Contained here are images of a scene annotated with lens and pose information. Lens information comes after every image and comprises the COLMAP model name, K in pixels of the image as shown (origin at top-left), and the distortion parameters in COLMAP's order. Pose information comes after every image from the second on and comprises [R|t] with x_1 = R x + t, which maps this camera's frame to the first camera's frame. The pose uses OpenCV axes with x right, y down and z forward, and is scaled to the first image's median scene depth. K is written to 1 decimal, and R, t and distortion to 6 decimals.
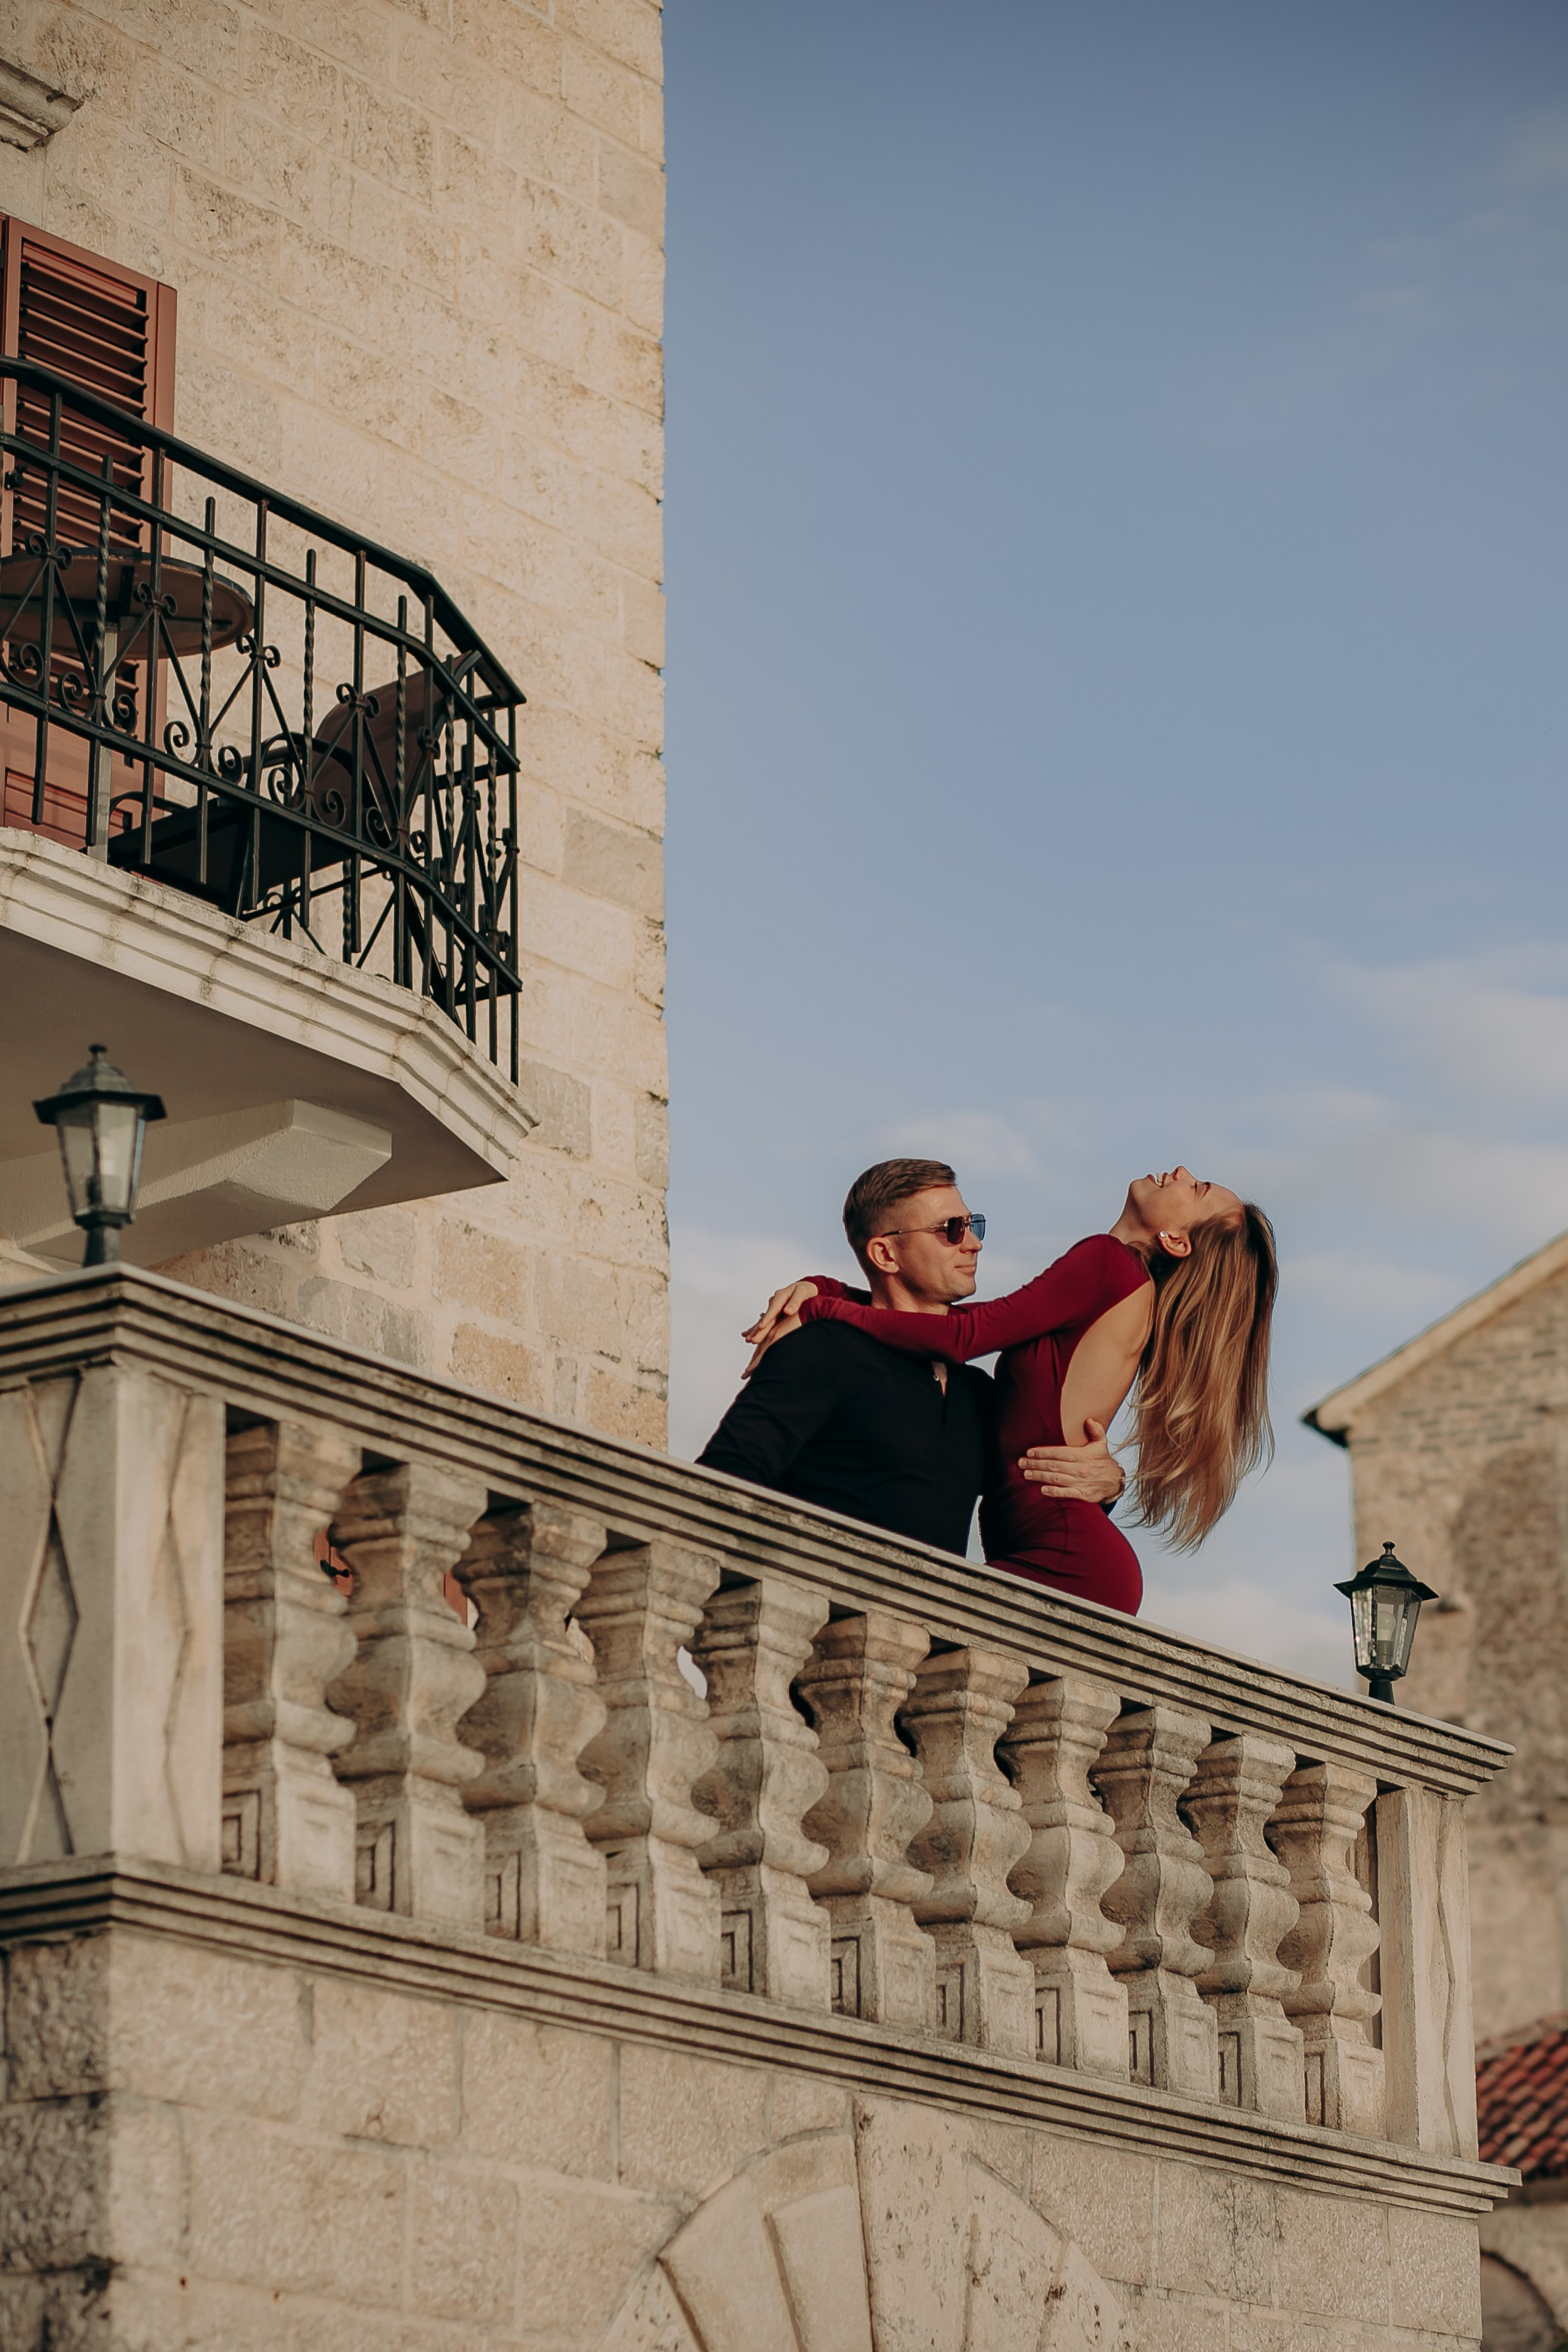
lens RADIAL K [[6859.7, 0, 739.2], [0, 6859.7, 1371.8], [0, 0, 1]] dist [-0.172130, 0.000000]
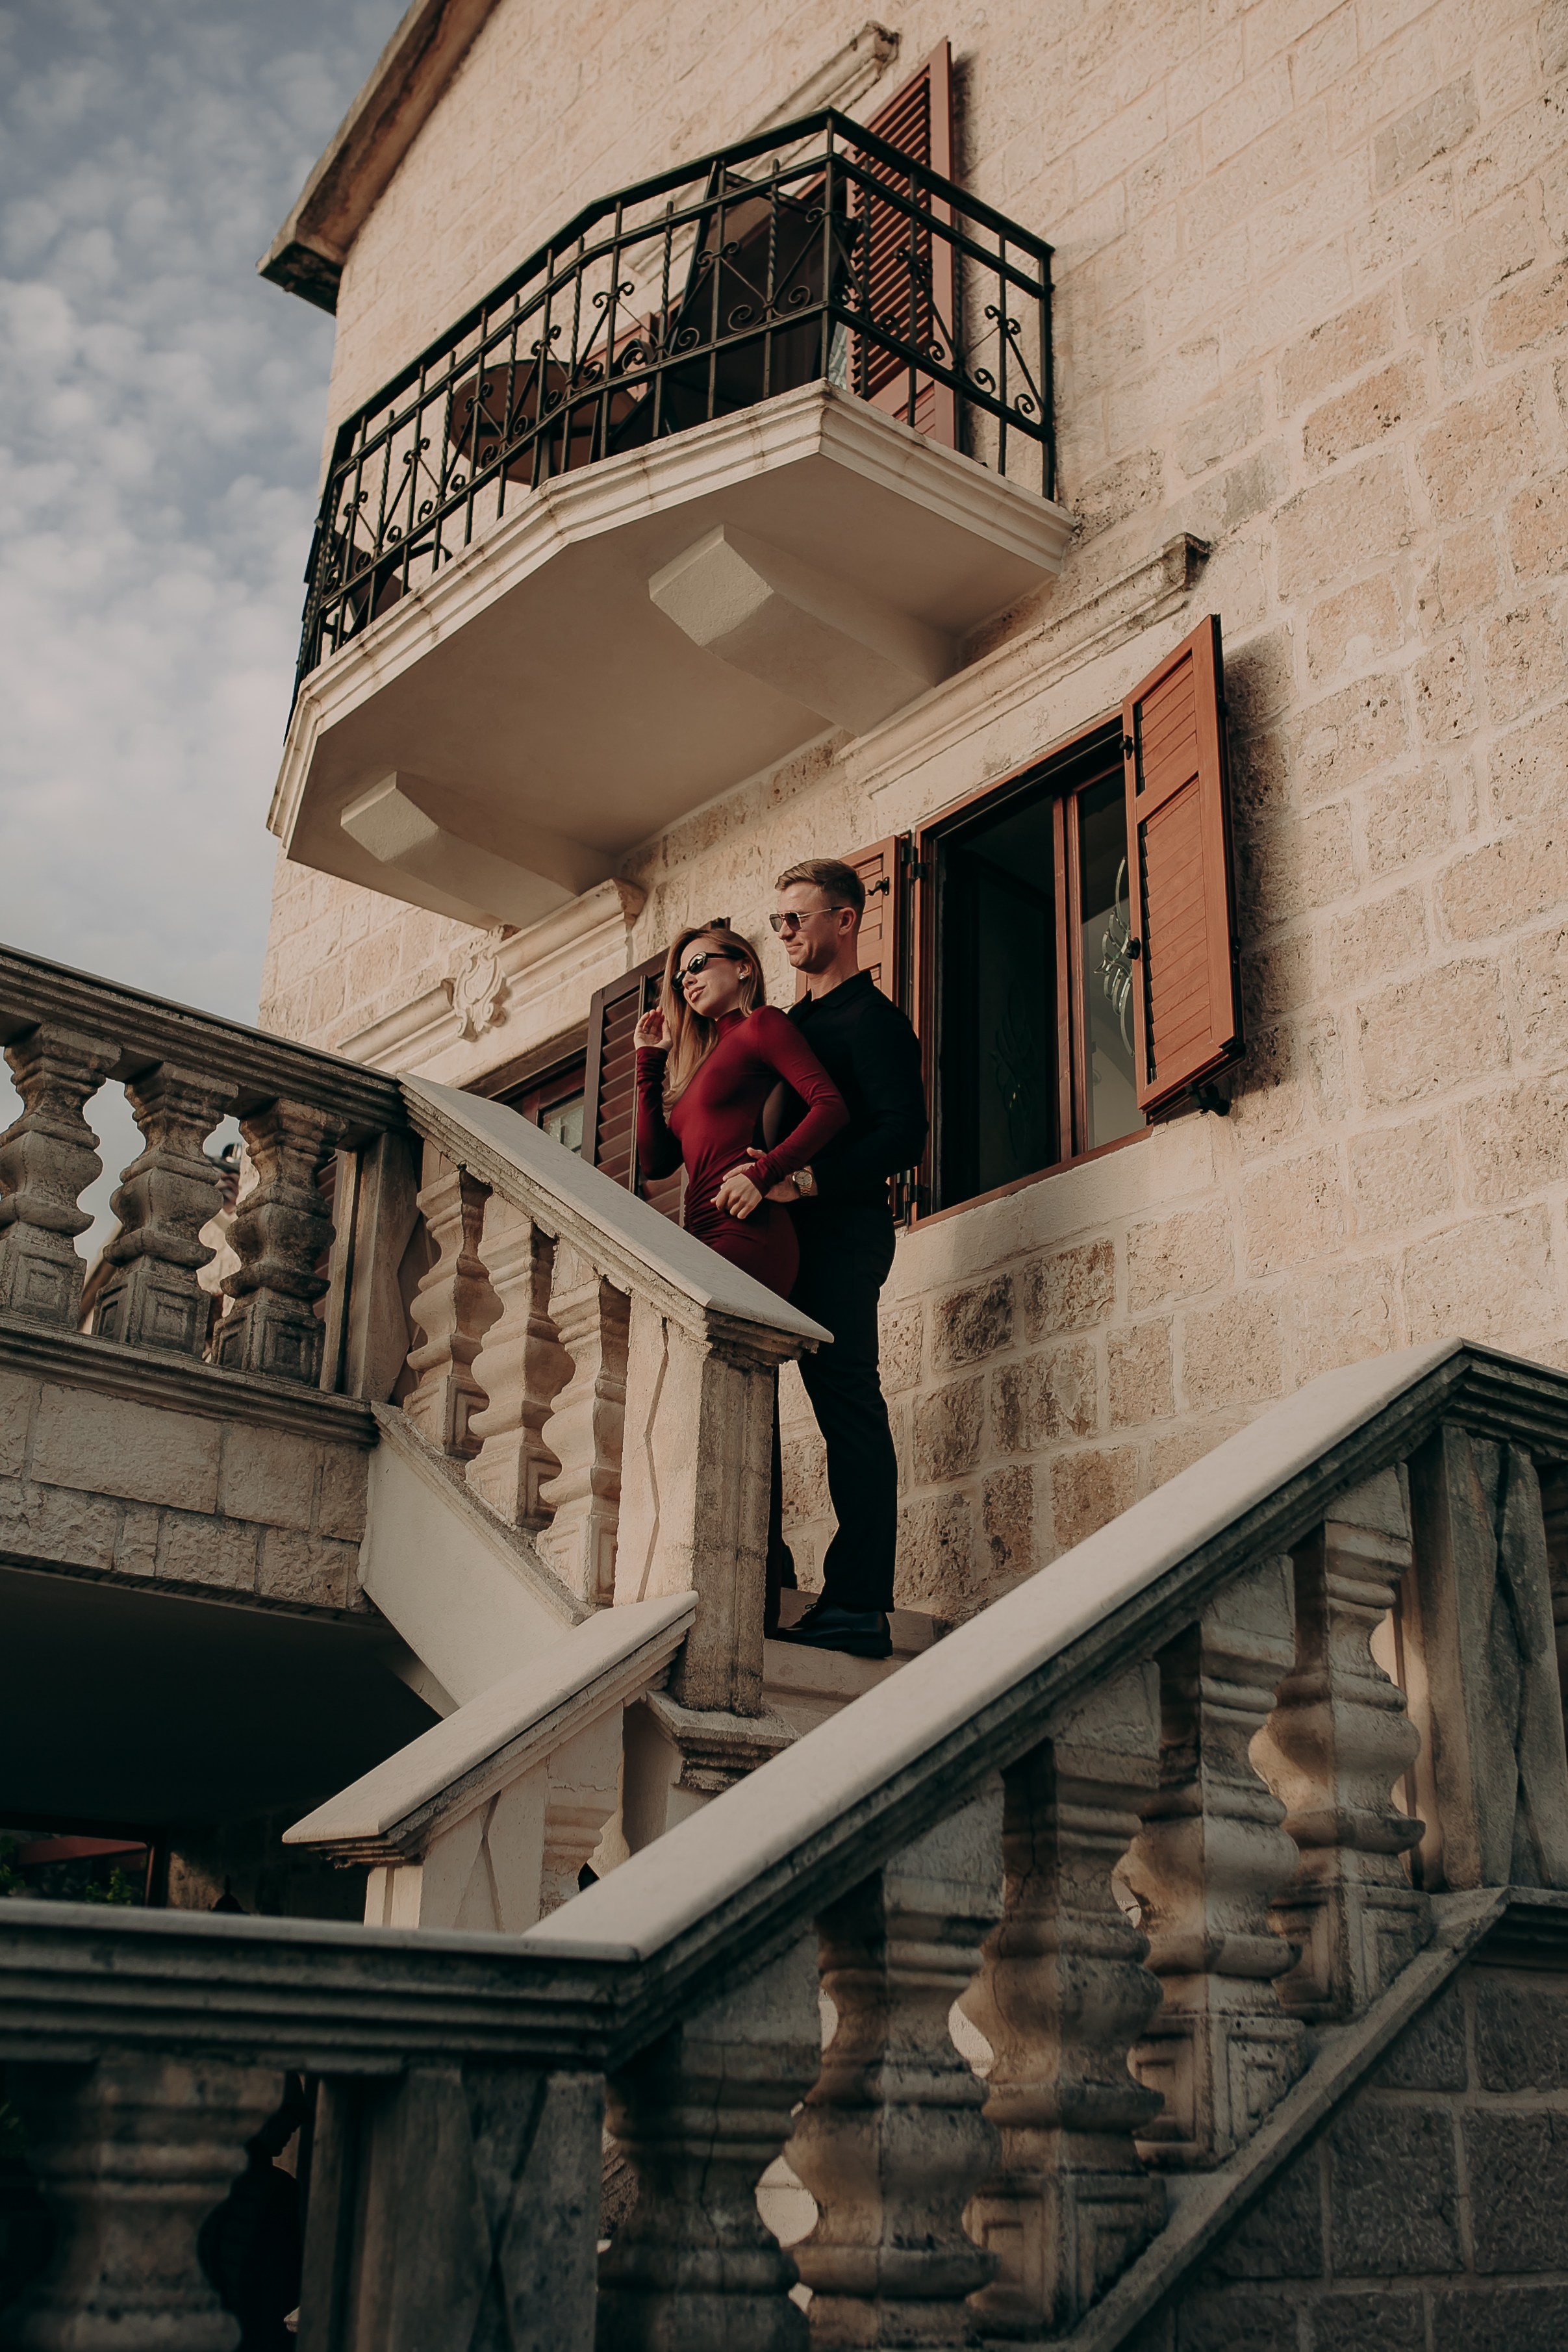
lens RADIAL K [[2468.6, 0, 794.3], [0, 2468.6, 1113.7], [0, 0, 1]] dist [-0.041675, 0.000000]
pose [[-0.290573, -0.366997, -0.883675, 0.428833], [0.222967, 0.872129, -0.435518, 0.366551], [0.930512, -0.323580, -0.171589, 1.500134]]
